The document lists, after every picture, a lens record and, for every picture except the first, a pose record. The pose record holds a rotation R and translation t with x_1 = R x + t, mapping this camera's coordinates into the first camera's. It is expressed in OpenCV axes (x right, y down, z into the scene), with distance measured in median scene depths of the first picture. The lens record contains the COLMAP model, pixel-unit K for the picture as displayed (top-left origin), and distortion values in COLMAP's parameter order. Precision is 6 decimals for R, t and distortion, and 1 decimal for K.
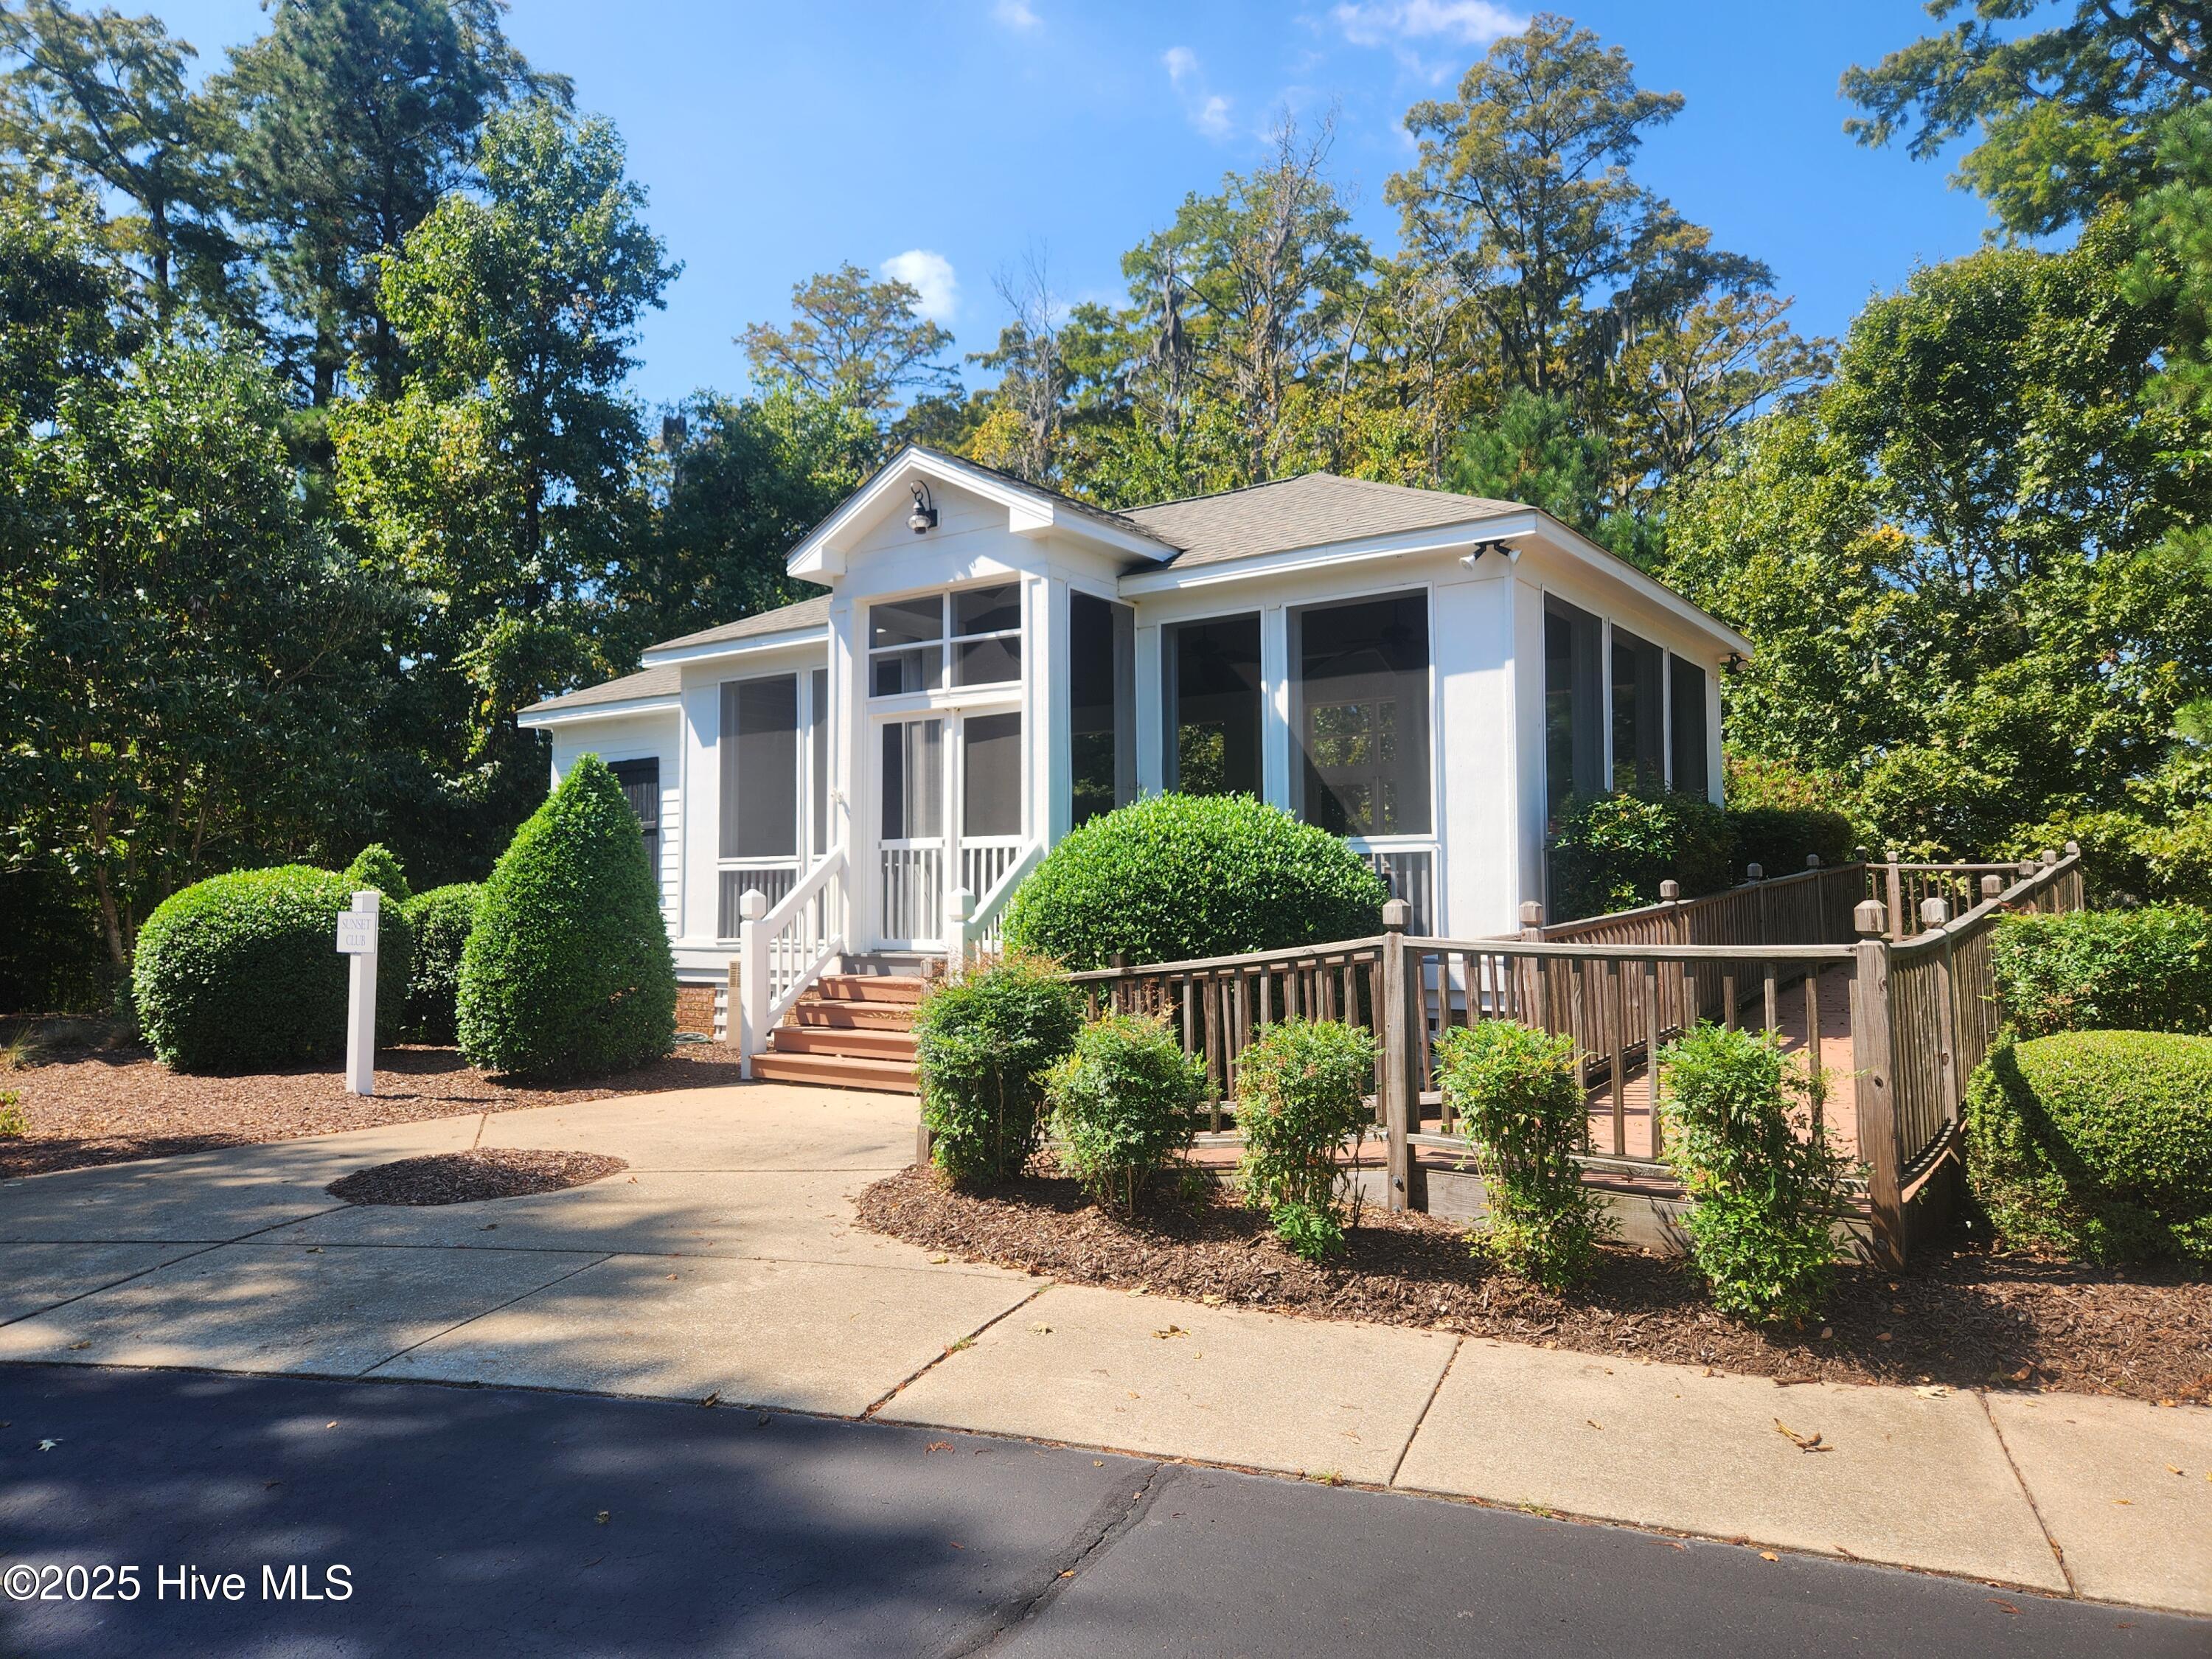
lens RADIAL K [[1456.2, 0, 1106.0], [0, 1456.2, 829.5], [0, 0, 1]] dist [0.024601, -0.000171]
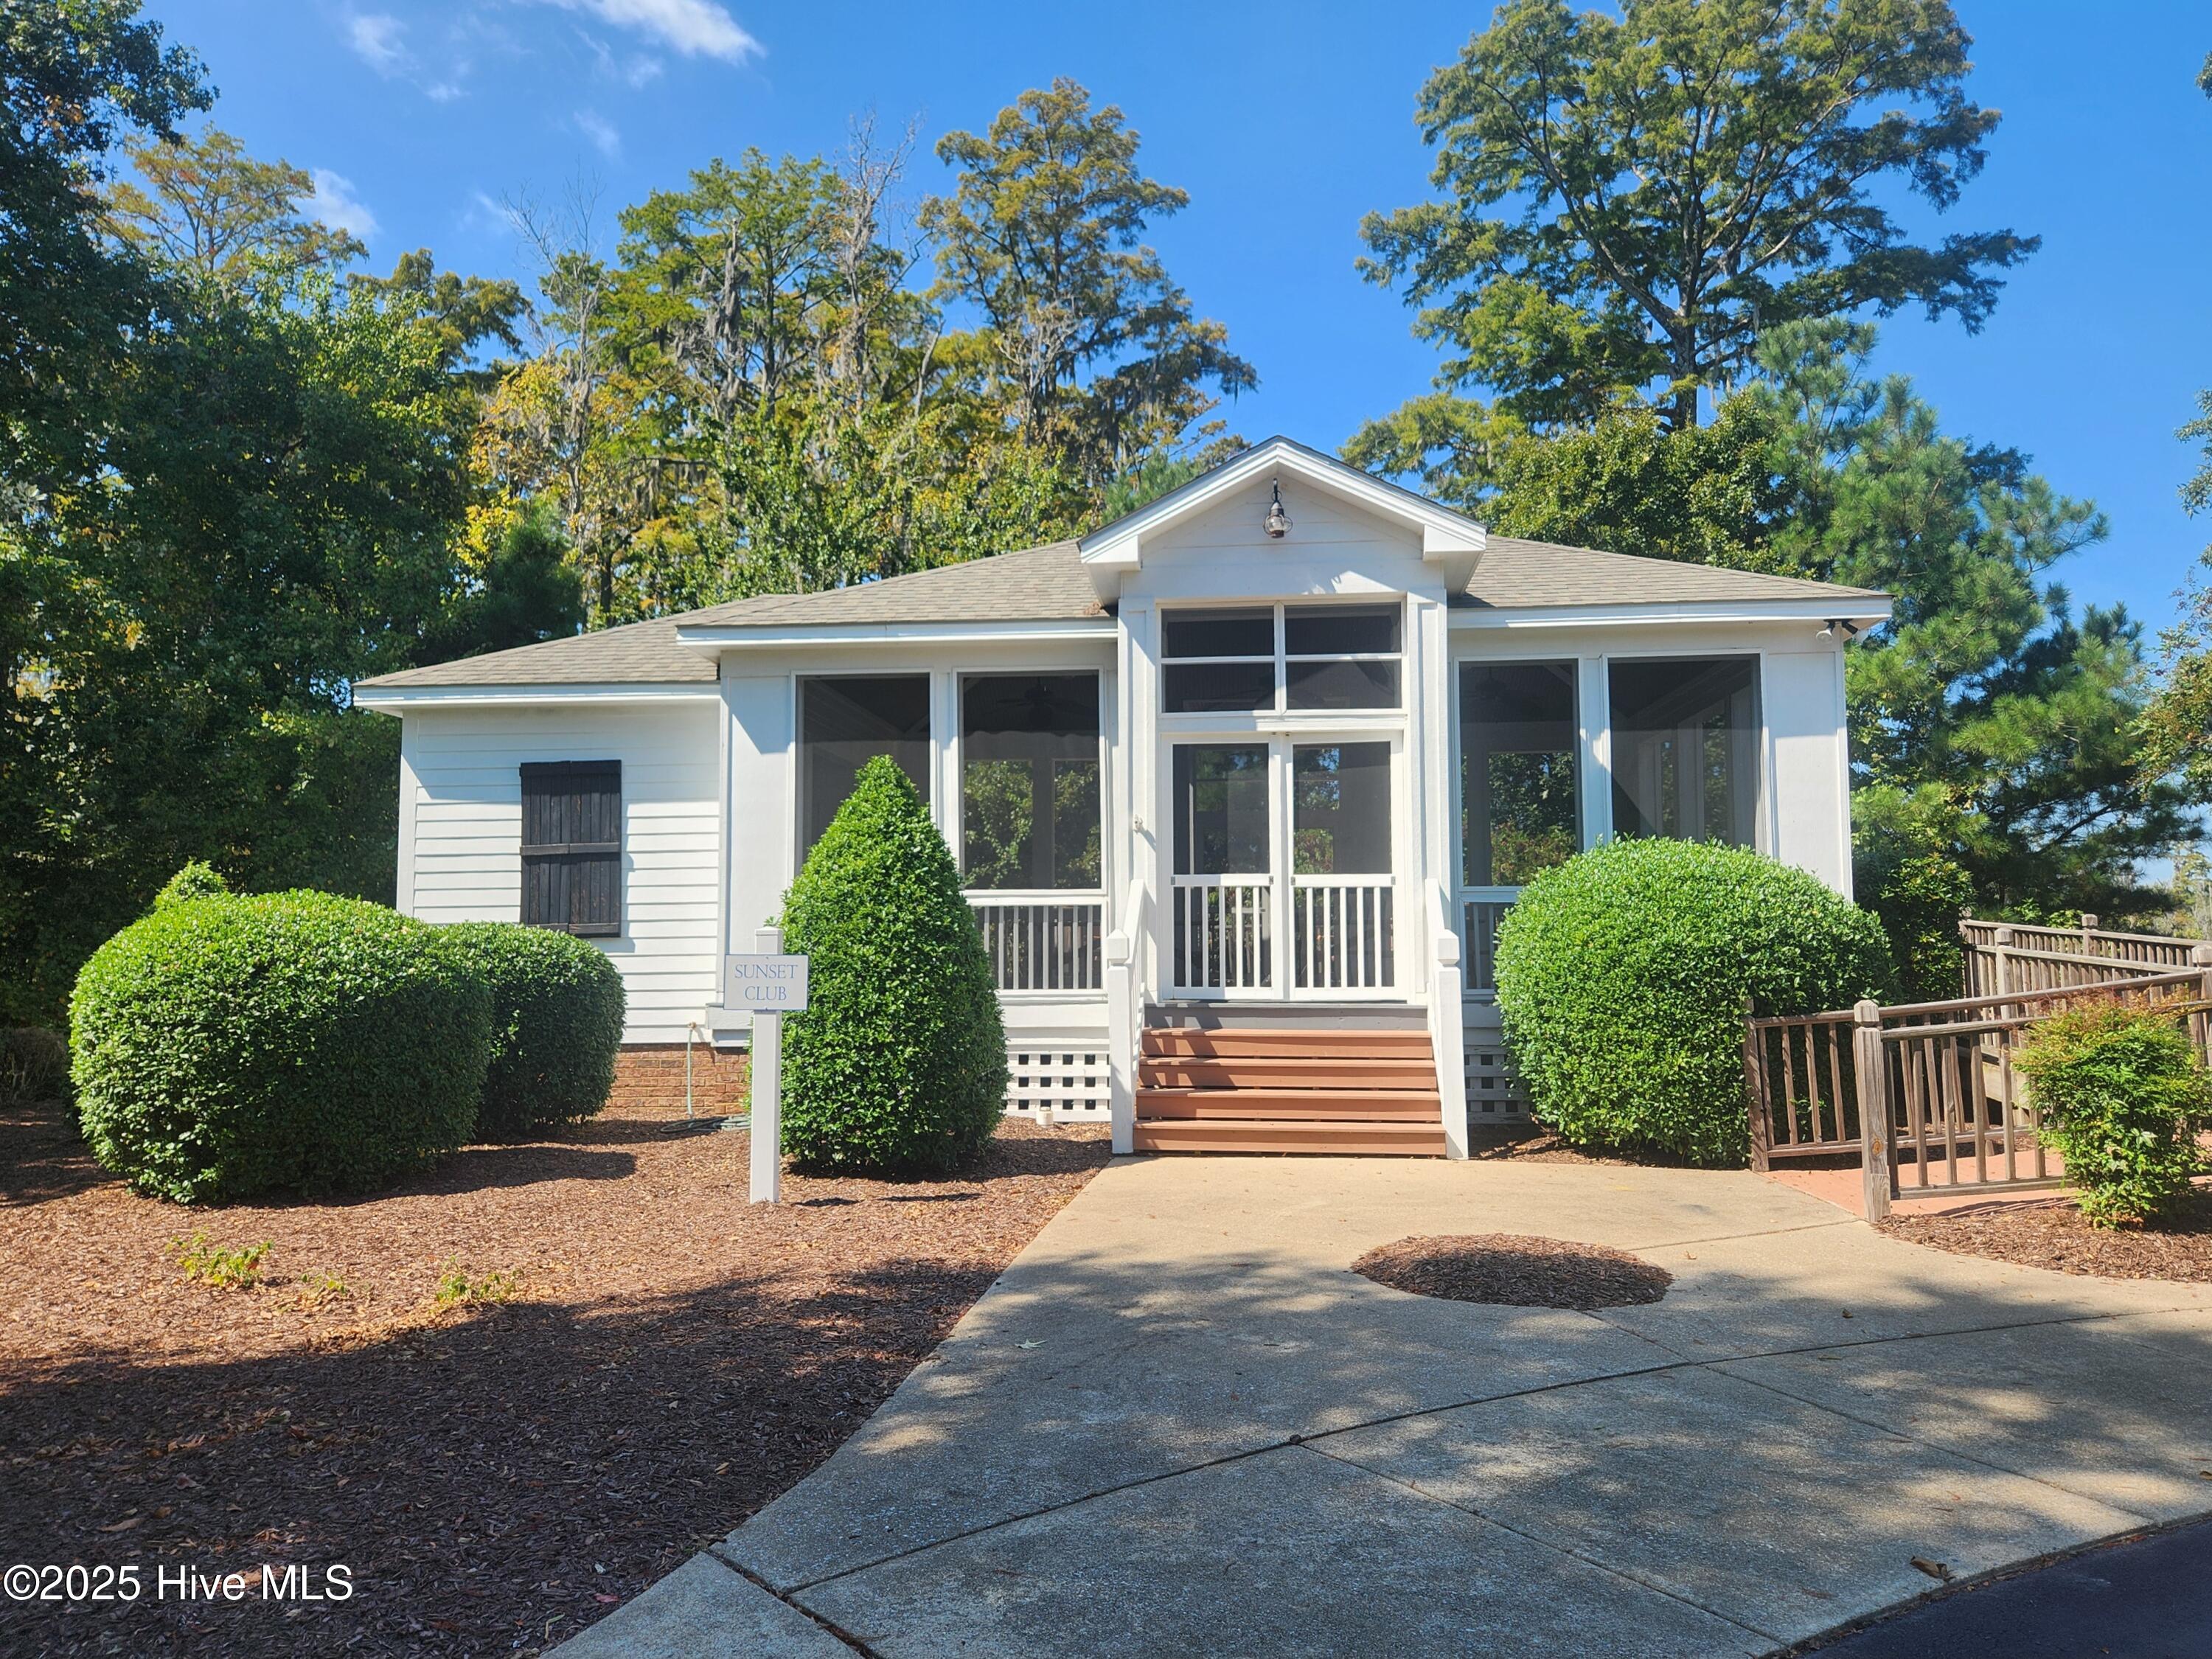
lens RADIAL K [[1511.0, 0, 1106.5], [0, 1511.0, 881.2], [0, 0, 1]] dist [0.024162, -0.004397]
pose [[0.867463, 0.022872, 0.496976, -0.661866], [-0.024360, 0.999697, -0.003488, 0.015409], [-0.496905, -0.009081, 0.867757, 0.232541]]
